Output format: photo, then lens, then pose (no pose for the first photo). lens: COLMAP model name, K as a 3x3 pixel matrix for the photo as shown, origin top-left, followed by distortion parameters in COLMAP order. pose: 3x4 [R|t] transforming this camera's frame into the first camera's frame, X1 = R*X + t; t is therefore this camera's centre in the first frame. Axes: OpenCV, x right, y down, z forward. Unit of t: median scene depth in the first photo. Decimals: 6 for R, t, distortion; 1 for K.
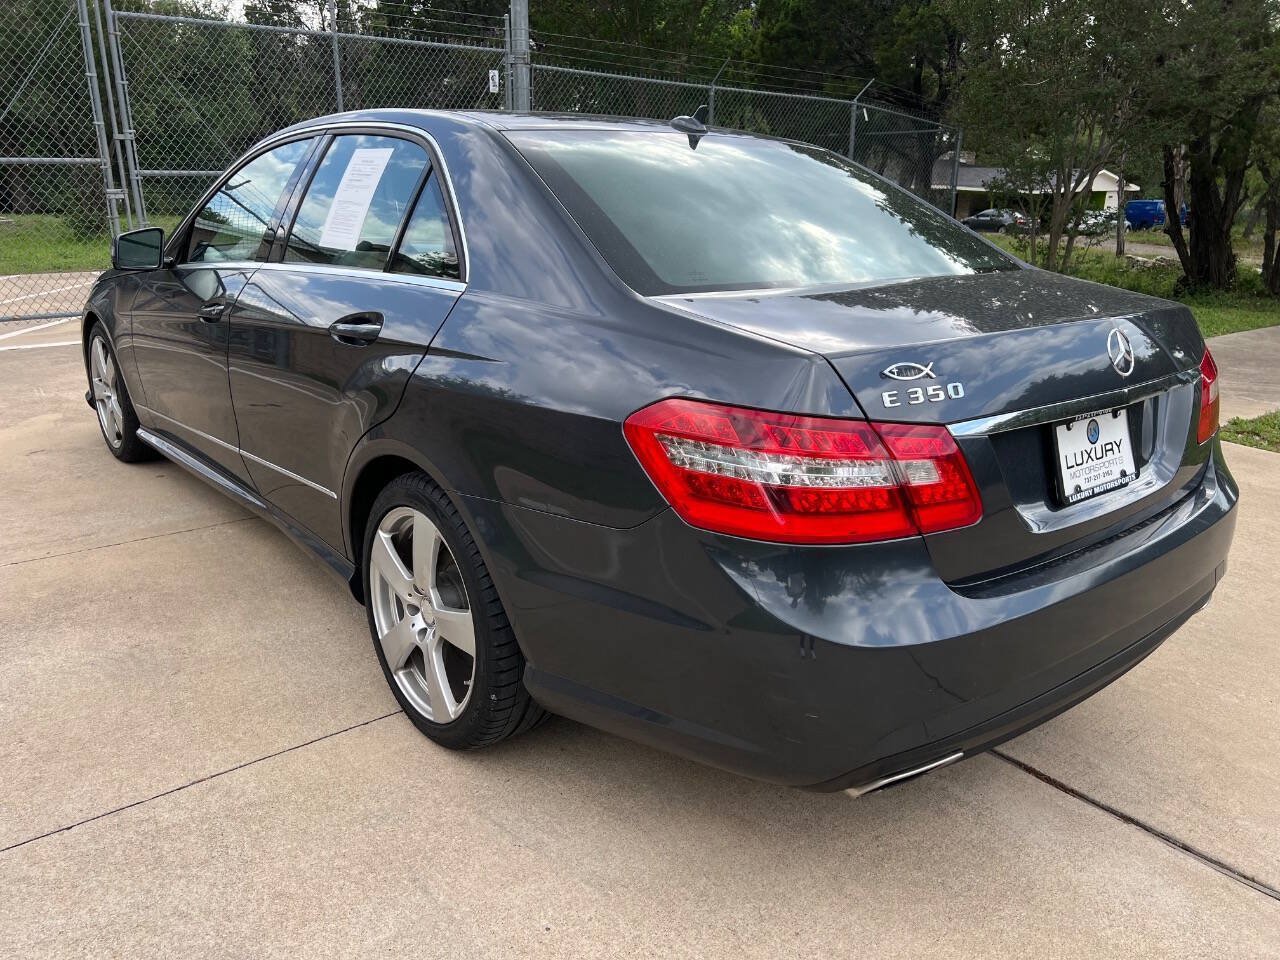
lens RADIAL K [[957.5, 0, 639.3], [0, 957.5, 486.3], [0, 0, 1]] dist [0.025405, -0.034453]
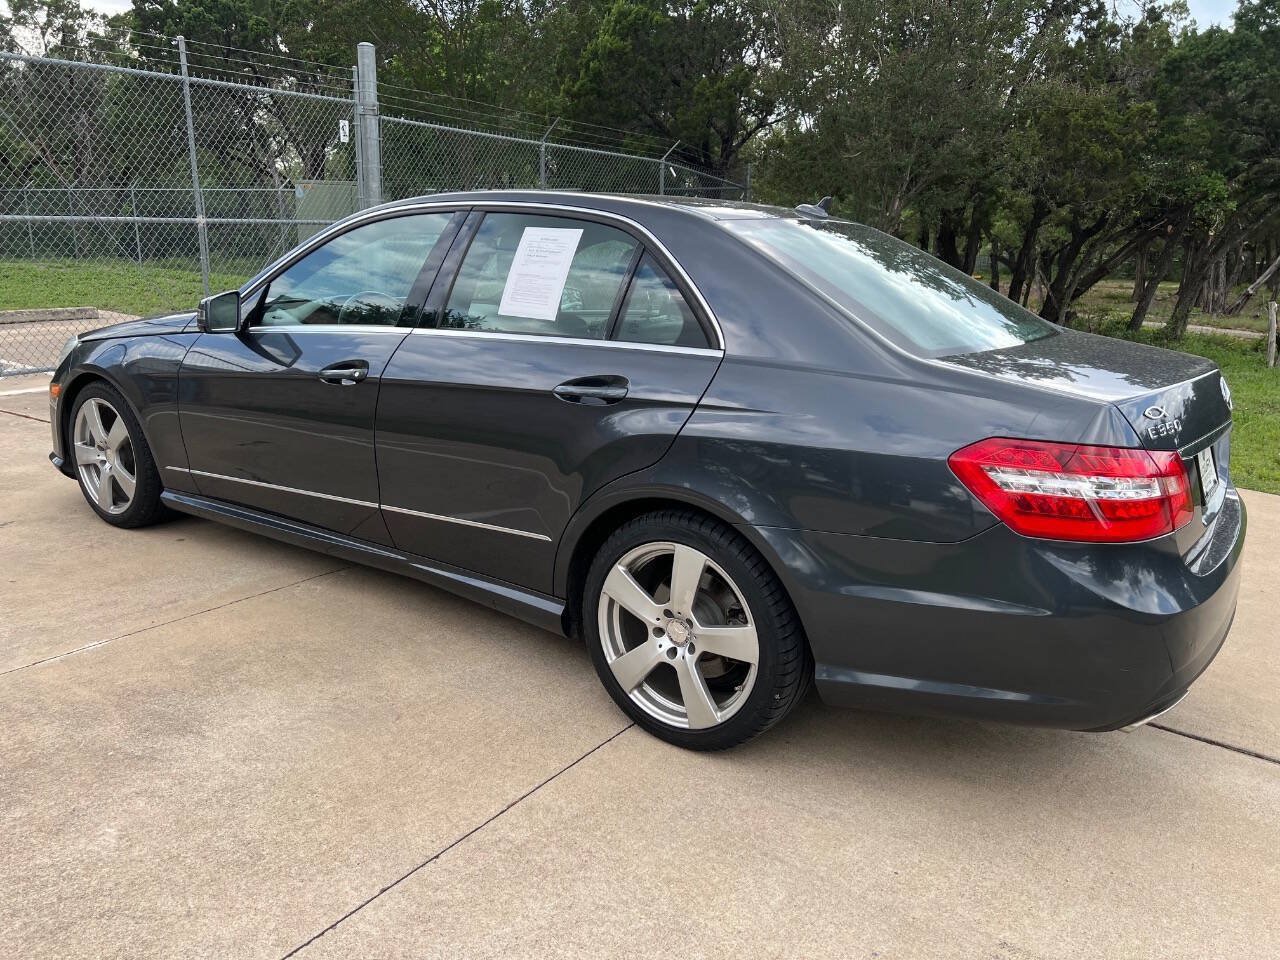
lens RADIAL K [[957.5, 0, 639.2], [0, 957.5, 480.1], [0, 0, 1]] dist [0.025405, -0.034453]
pose [[0.967611, -0.047760, 0.247887, -0.187466], [0.059343, 0.997457, -0.039463, -0.003018], [-0.245372, 0.052895, 0.967985, -0.036763]]
